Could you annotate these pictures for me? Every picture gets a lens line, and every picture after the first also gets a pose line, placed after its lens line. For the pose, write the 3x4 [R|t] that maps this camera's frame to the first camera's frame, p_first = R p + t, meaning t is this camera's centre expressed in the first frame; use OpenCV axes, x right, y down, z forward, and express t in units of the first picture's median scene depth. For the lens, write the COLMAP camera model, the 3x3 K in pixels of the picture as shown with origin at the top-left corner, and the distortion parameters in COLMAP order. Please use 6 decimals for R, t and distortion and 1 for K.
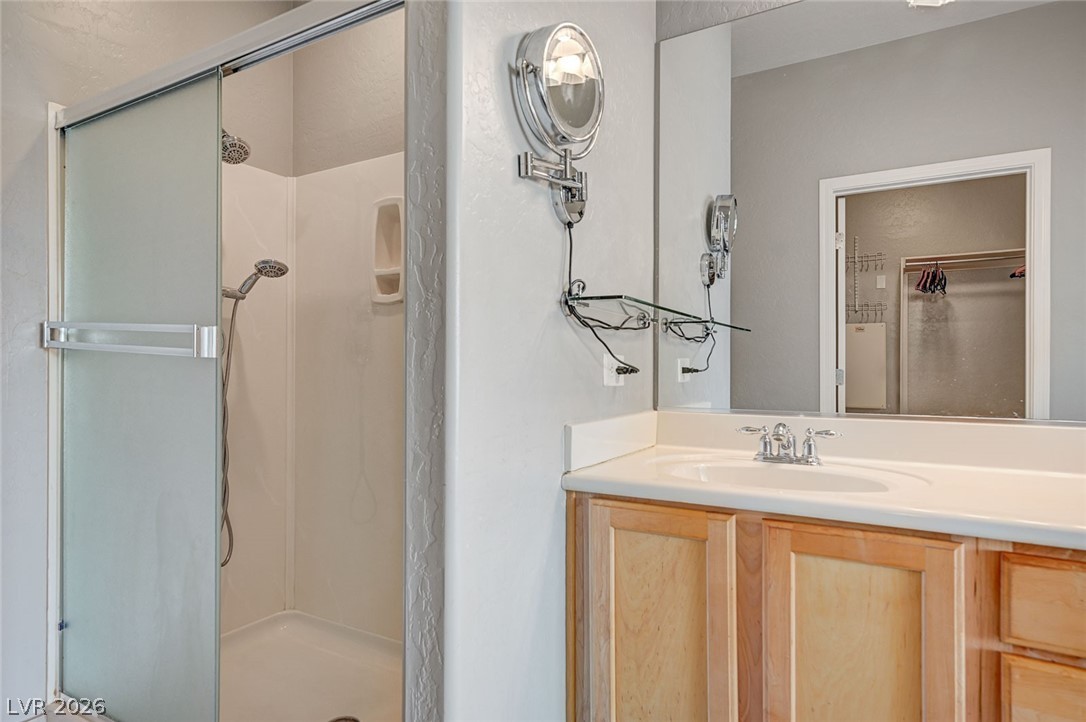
lens RADIAL K [[604.2, 0, 542.7], [0, 604.2, 369.2], [0, 0, 1]] dist [0.007830, 0.001672]
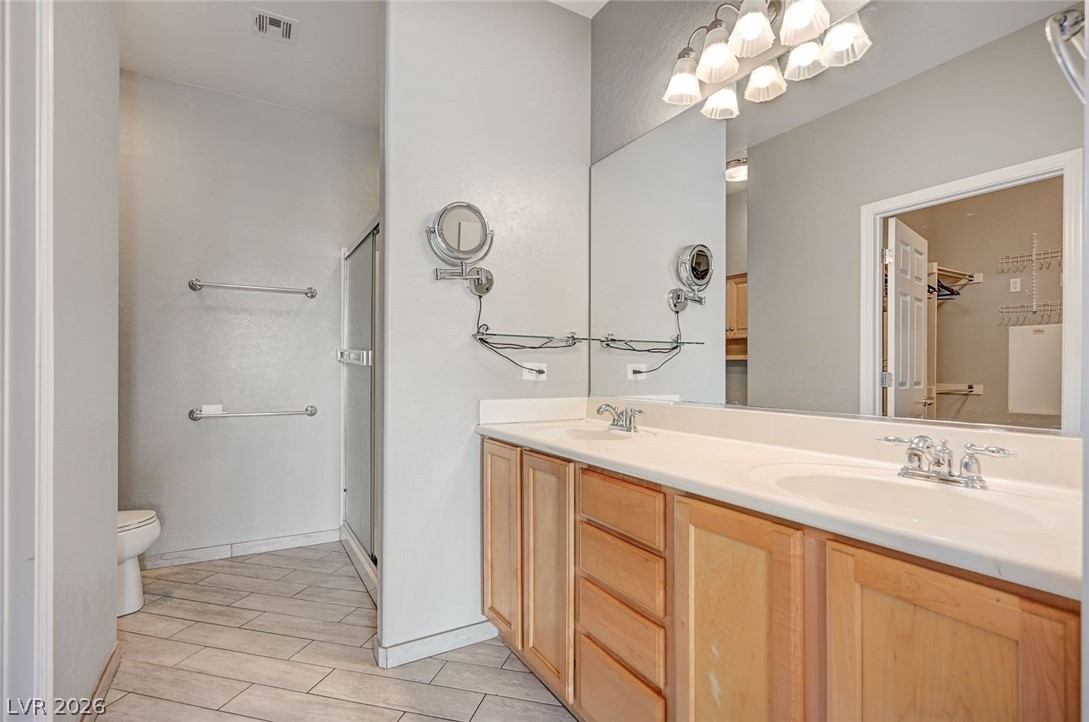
lens RADIAL K [[509.5, 0, 542.0], [0, 509.5, 372.8], [0, 0, 1]] dist [-0.001320, -0.000251]
pose [[0.866689, 0.003292, -0.498838, 1.017518], [-0.002827, 0.999995, 0.001687, 0.002456], [0.498841, -0.000052, 0.866693, -0.306820]]
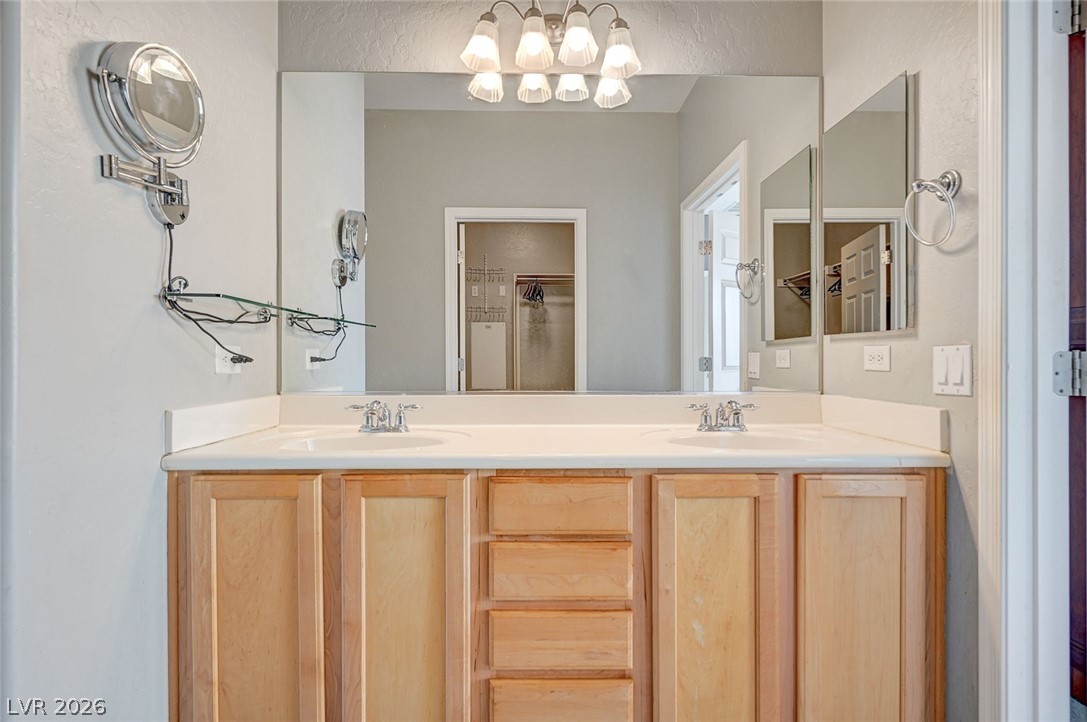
lens RADIAL K [[547.6, 0, 542.0], [0, 547.6, 358.2], [0, 0, 1]] dist [-0.002131, -0.000556]
pose [[0.856909, -0.002655, 0.515461, 0.109195], [0.002941, 0.999996, 0.000261, 0.000498], [-0.515459, 0.001293, 0.856913, -0.182822]]
